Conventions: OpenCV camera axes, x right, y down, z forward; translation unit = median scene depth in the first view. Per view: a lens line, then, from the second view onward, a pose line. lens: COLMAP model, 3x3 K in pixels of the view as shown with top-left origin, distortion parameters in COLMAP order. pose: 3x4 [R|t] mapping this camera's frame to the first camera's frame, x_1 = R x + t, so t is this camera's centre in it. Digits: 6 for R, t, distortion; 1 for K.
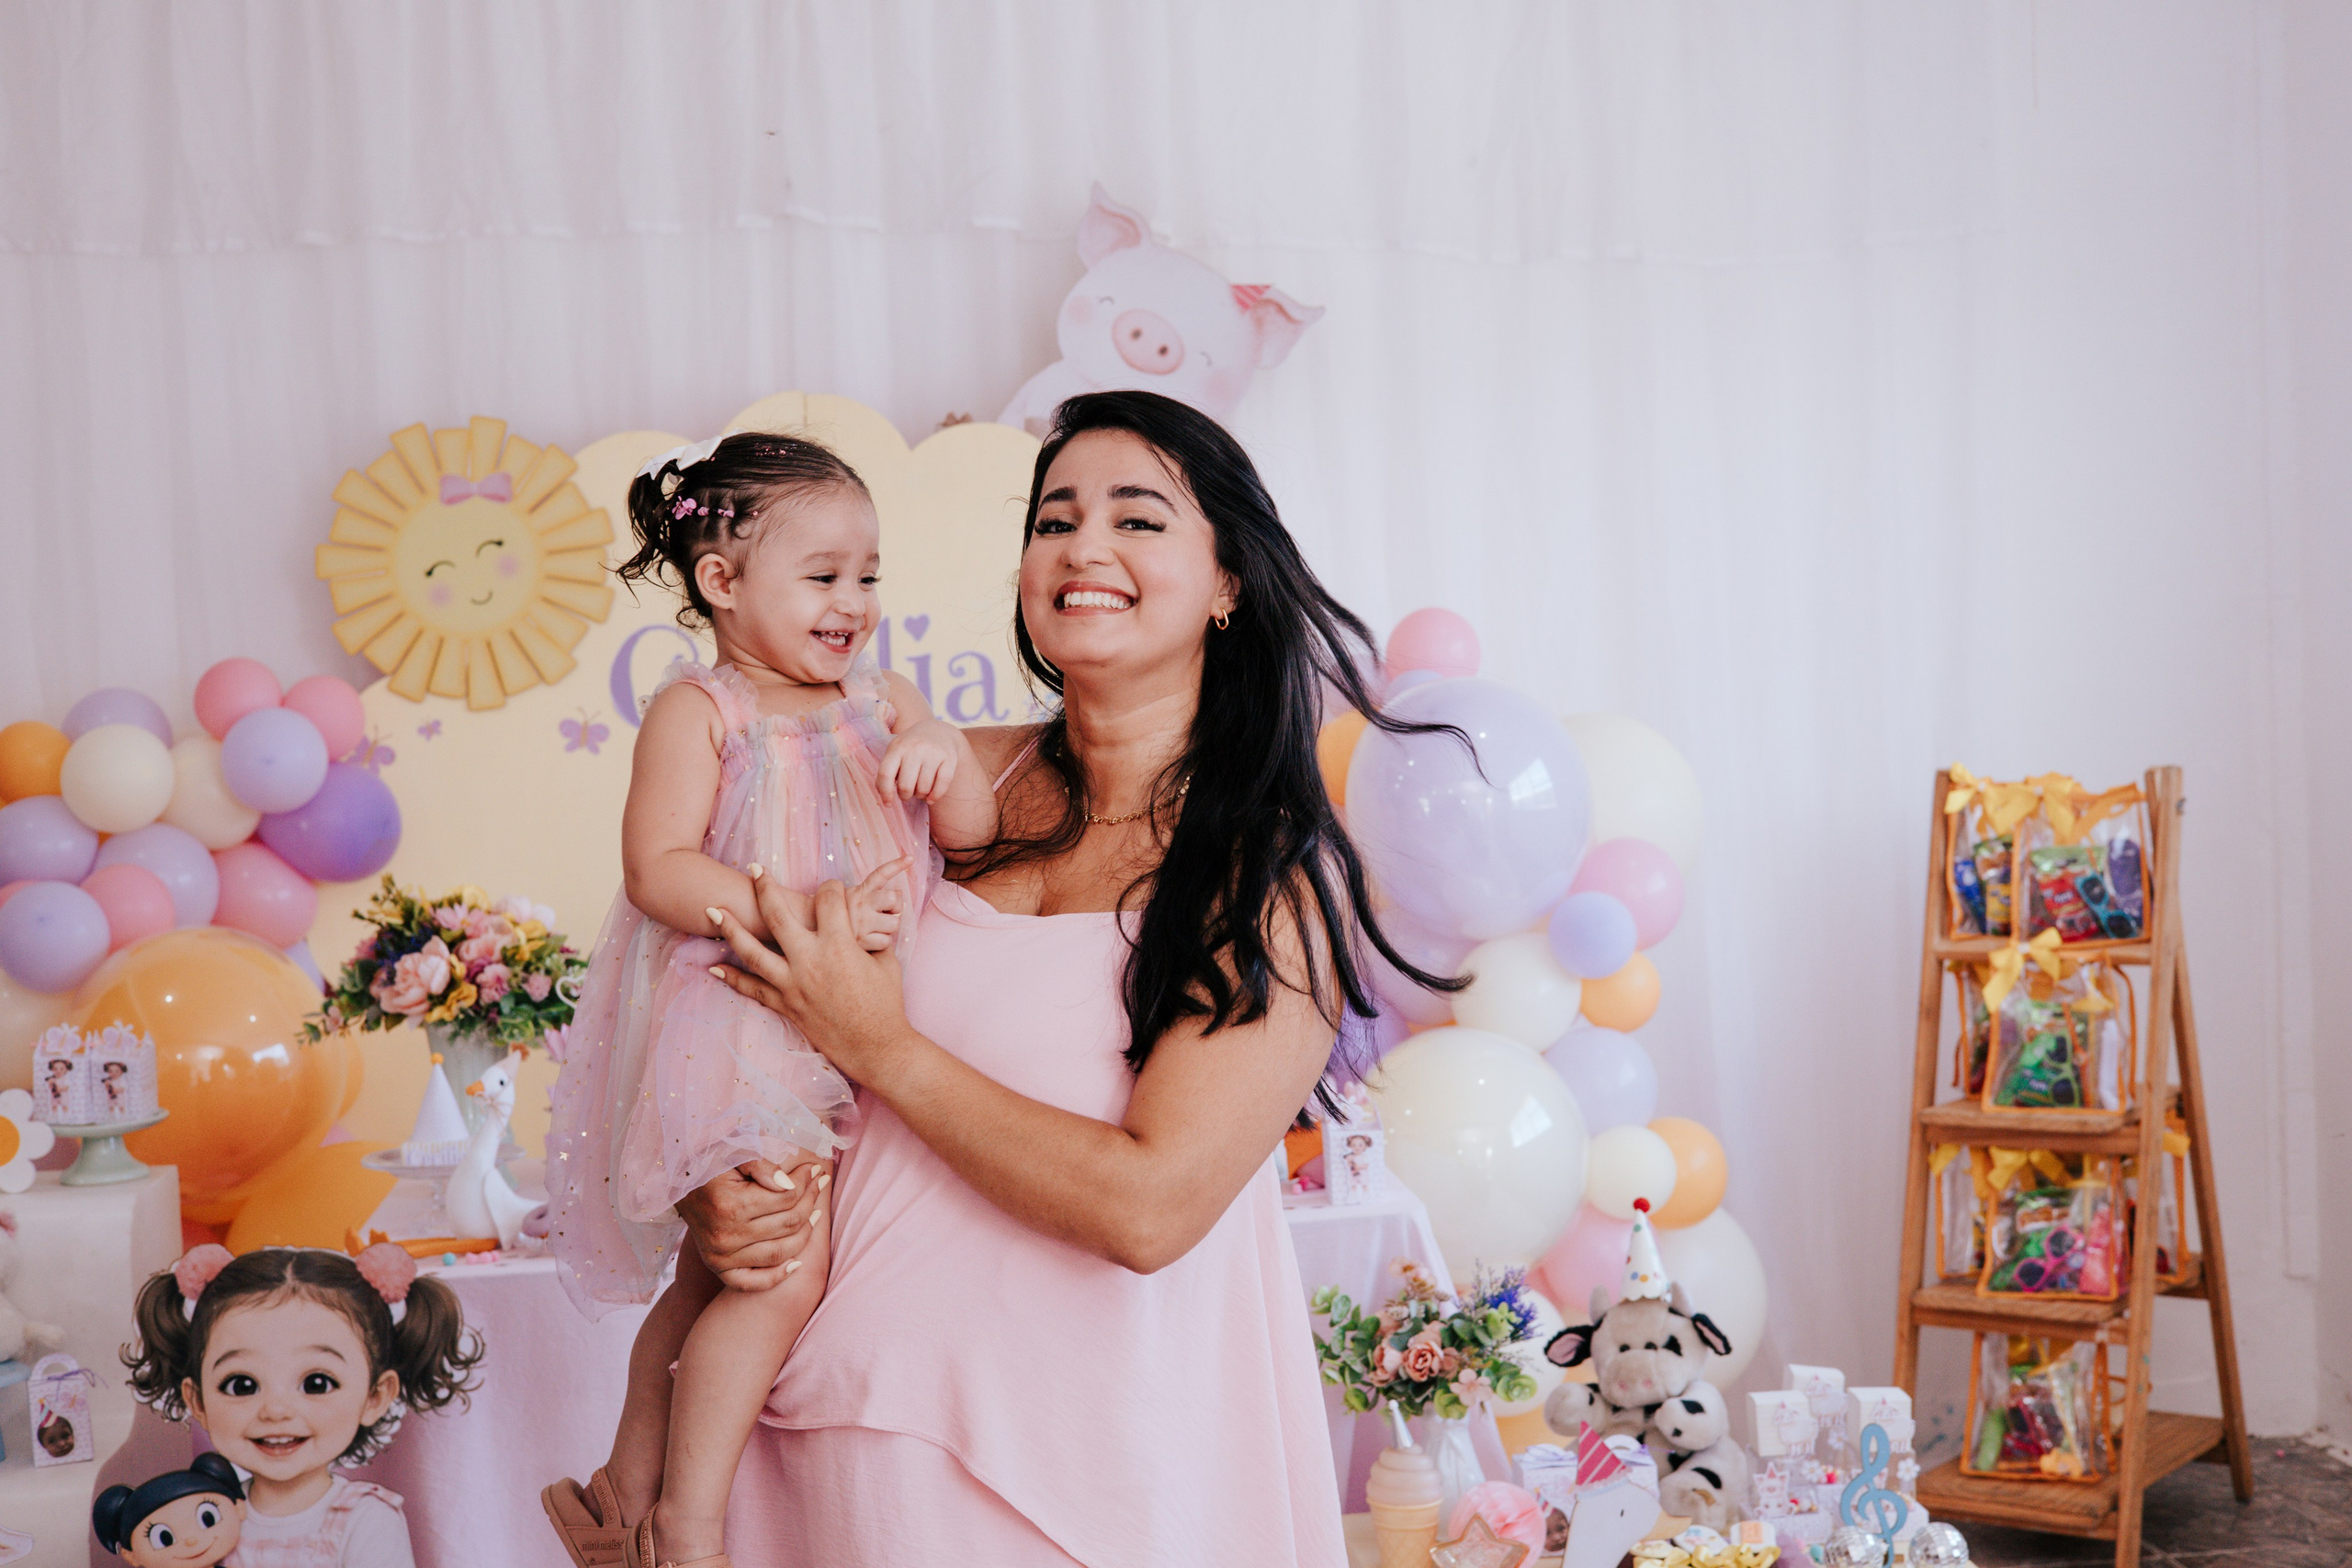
lens RADIAL K [[3297.5, 0, 1175.4], [0, 3297.5, 781.8], [0, 0, 1]] dist [0.053388, -0.293239]
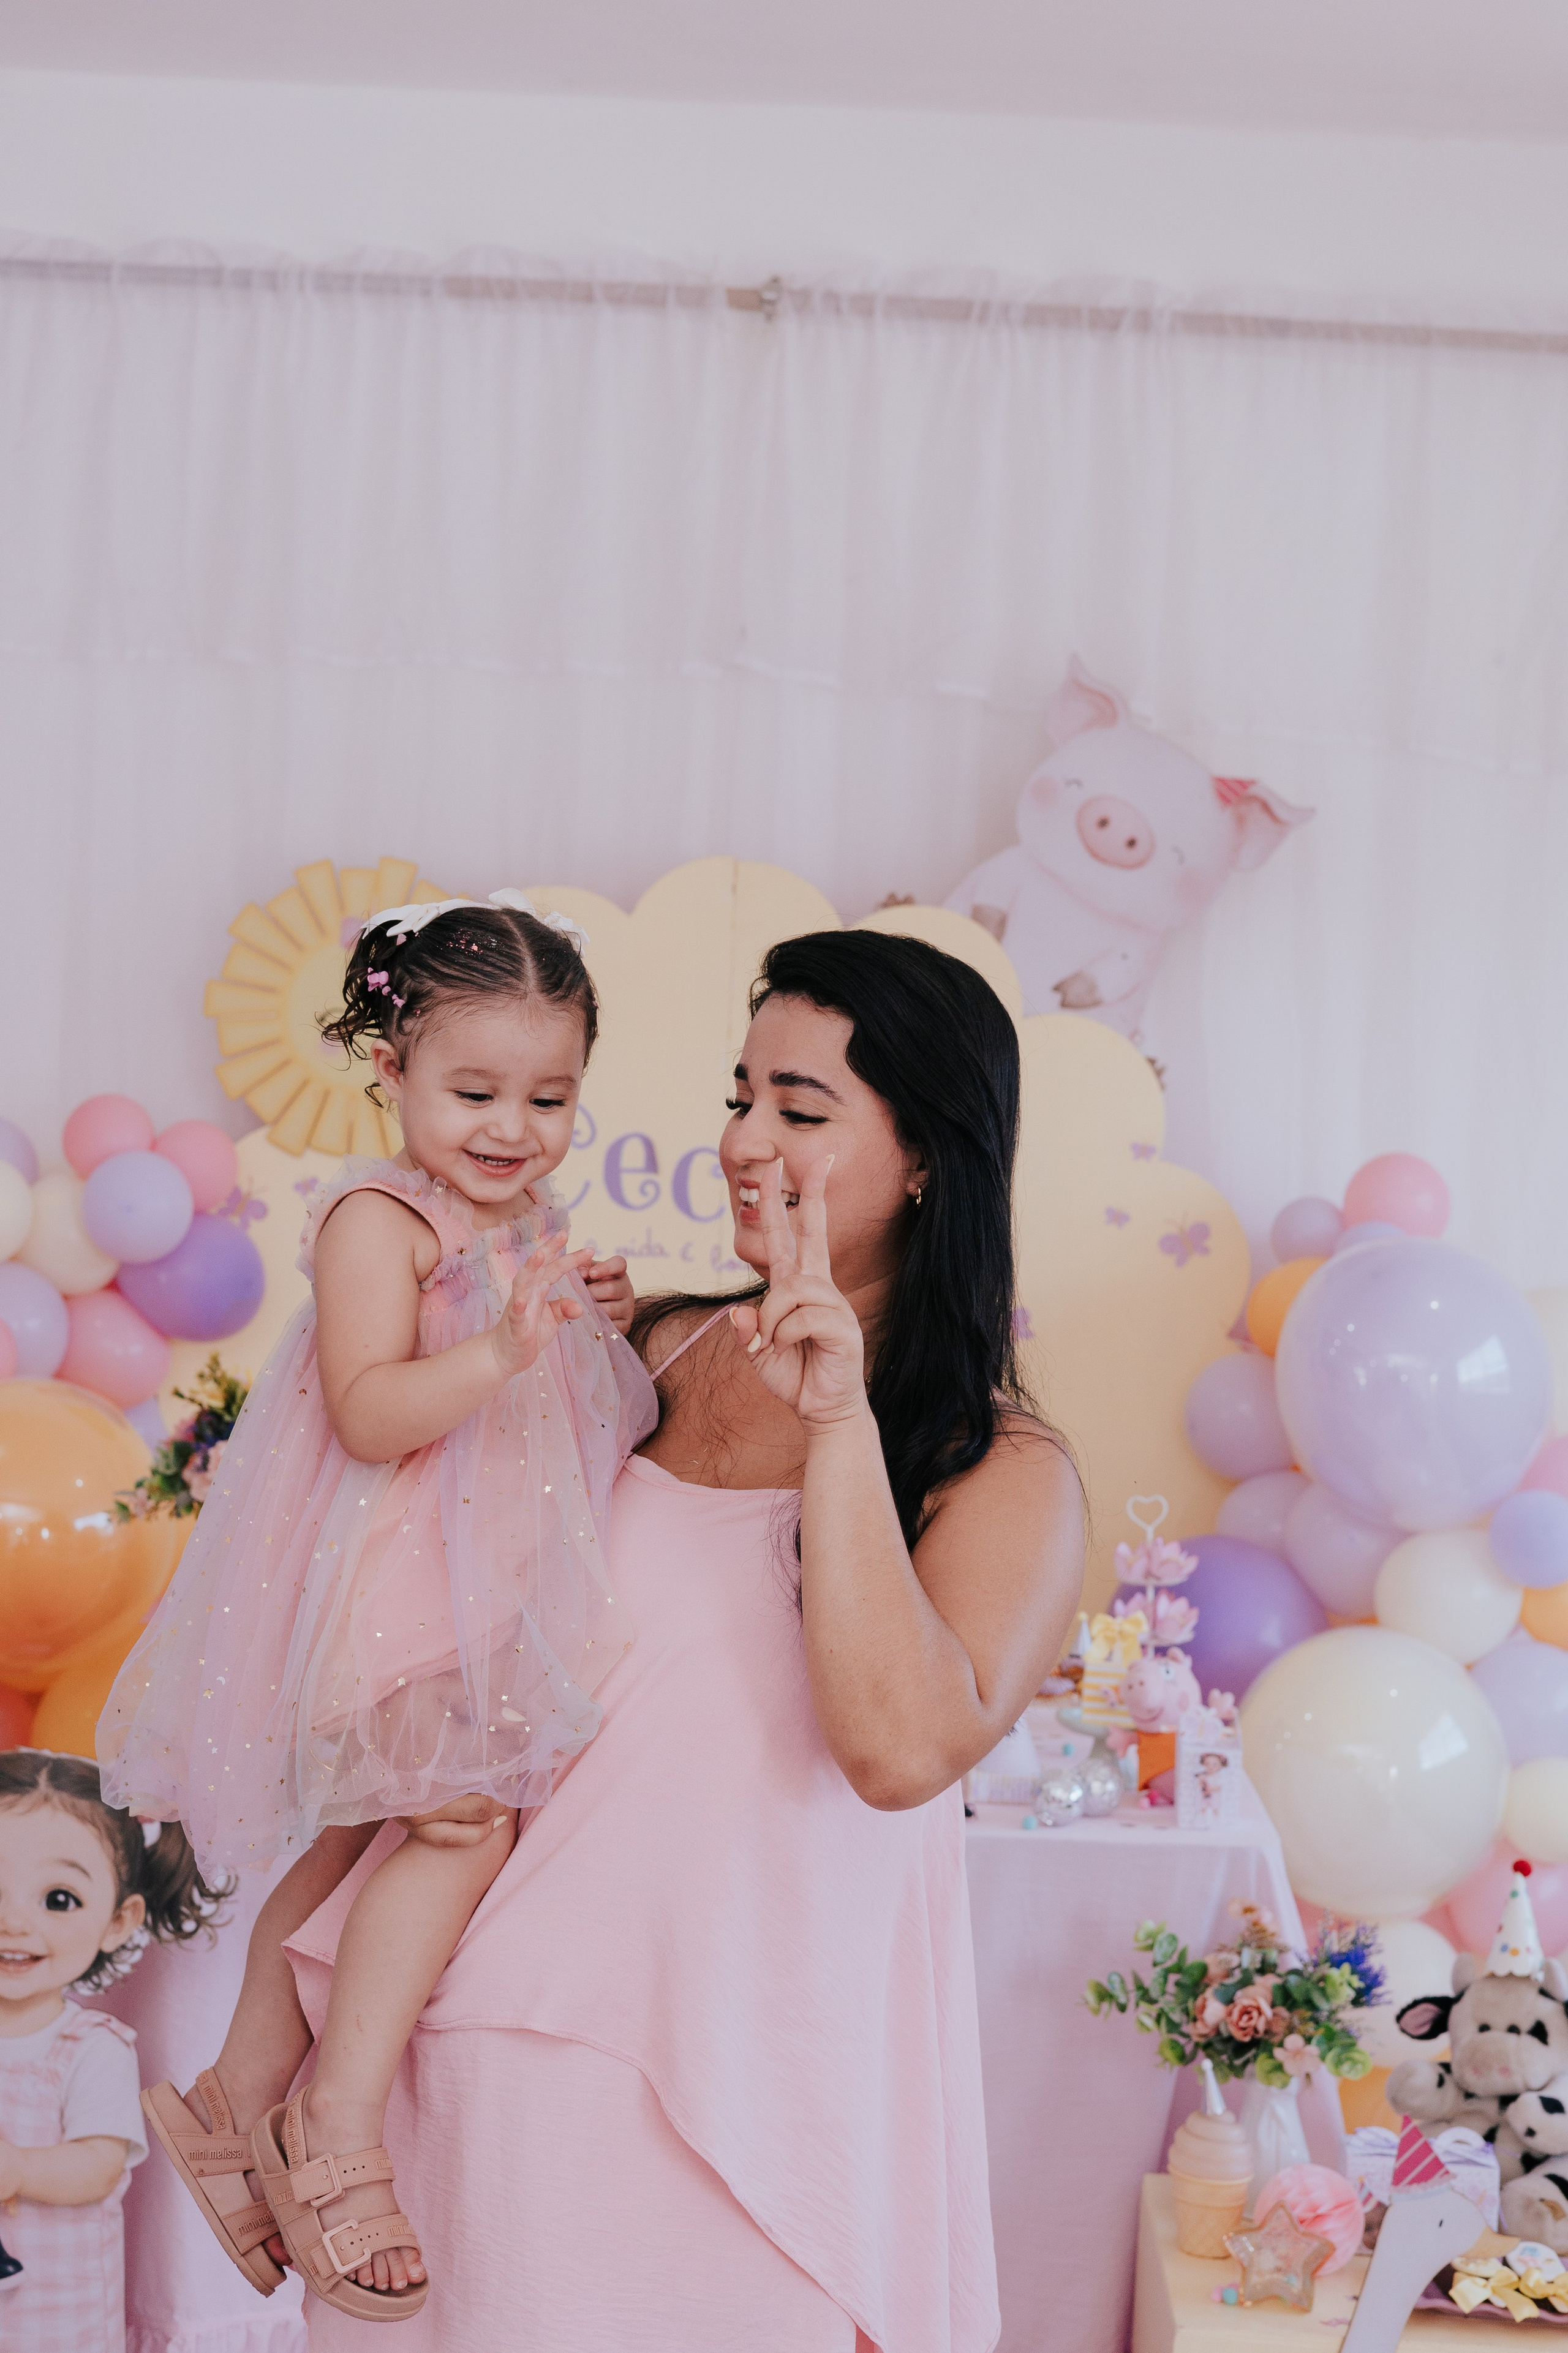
lens RADIAL K [[3609.8, 0, 769.6], [0, 3609.8, 1173.7], [0, 0, 1]] dist [0.002900, 0.006664]
pose [[0.987463, 0.090695, -0.129194, 0.045461], [-0.092811, 0.995629, -0.010443, -0.026802], [0.127682, 0.022303, 0.991564, 0.004618]]
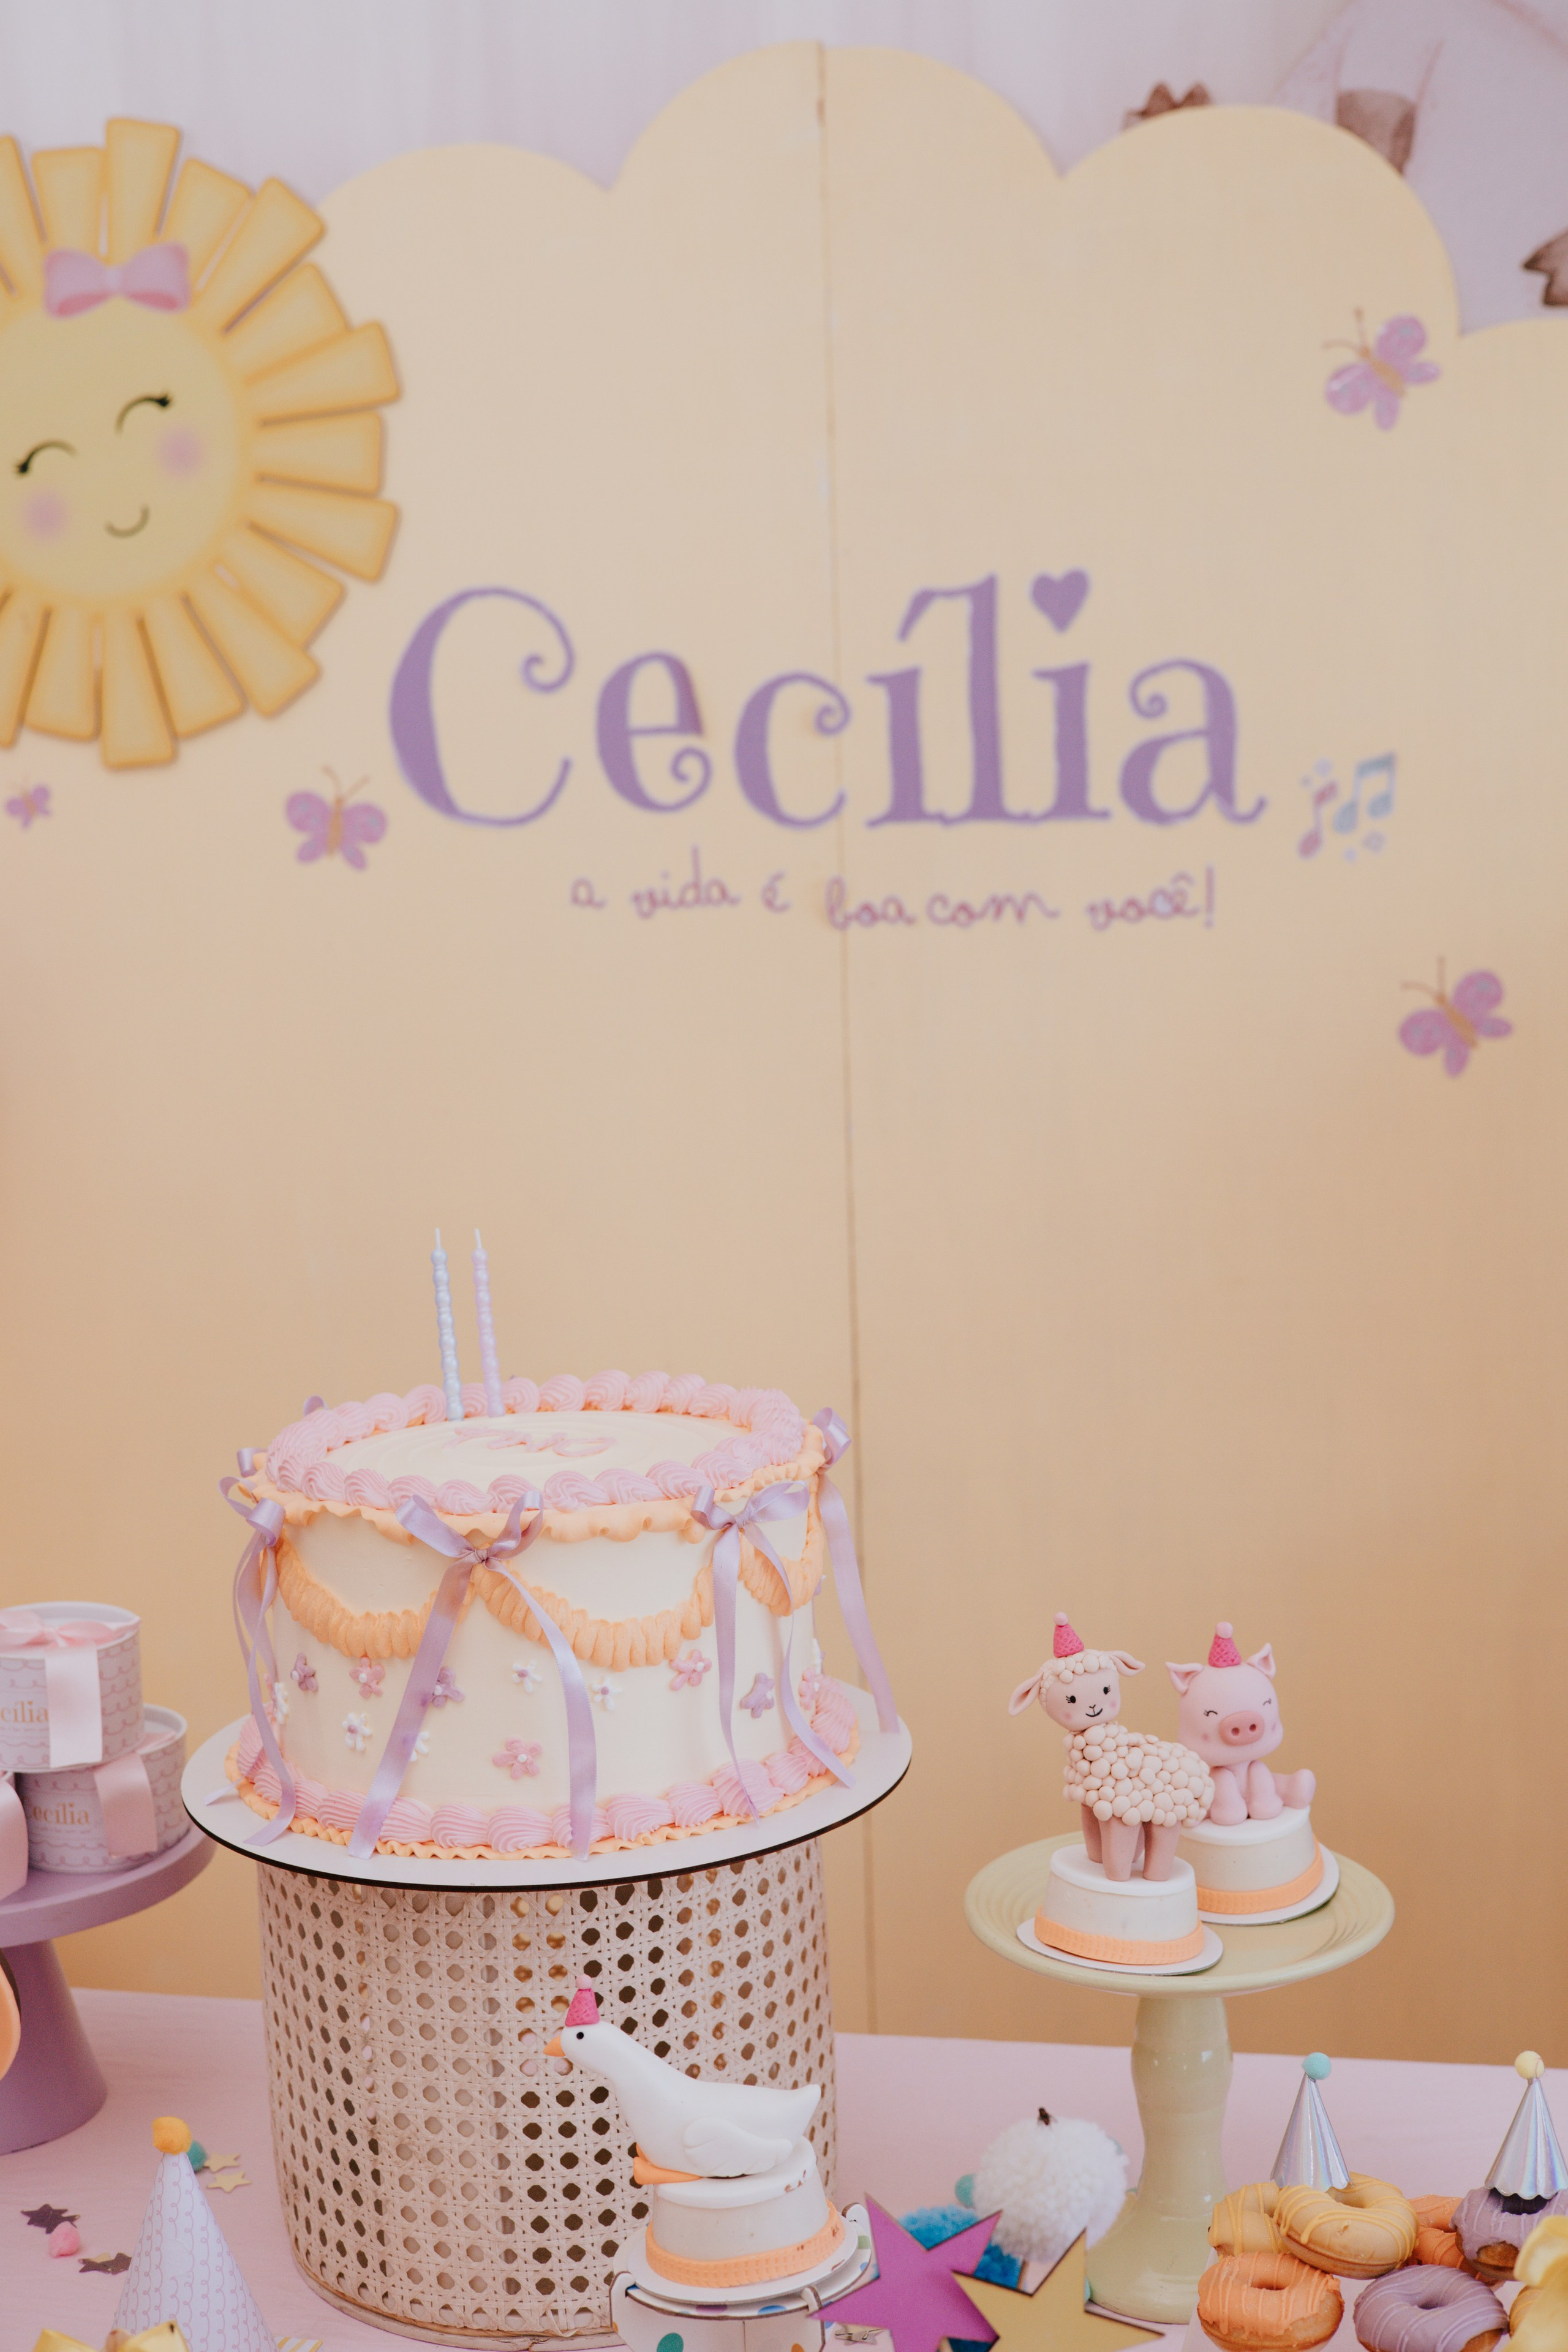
lens RADIAL K [[3378.7, 0, 776.8], [0, 3378.7, 1181.0], [0, 0, 1]] dist [0.039928, -0.287438]
pose [[0.948780, 0.067108, -0.308727, 0.036495], [-0.027850, 0.991142, 0.129855, -0.036377], [0.314707, -0.114606, 0.942245, 0.733521]]
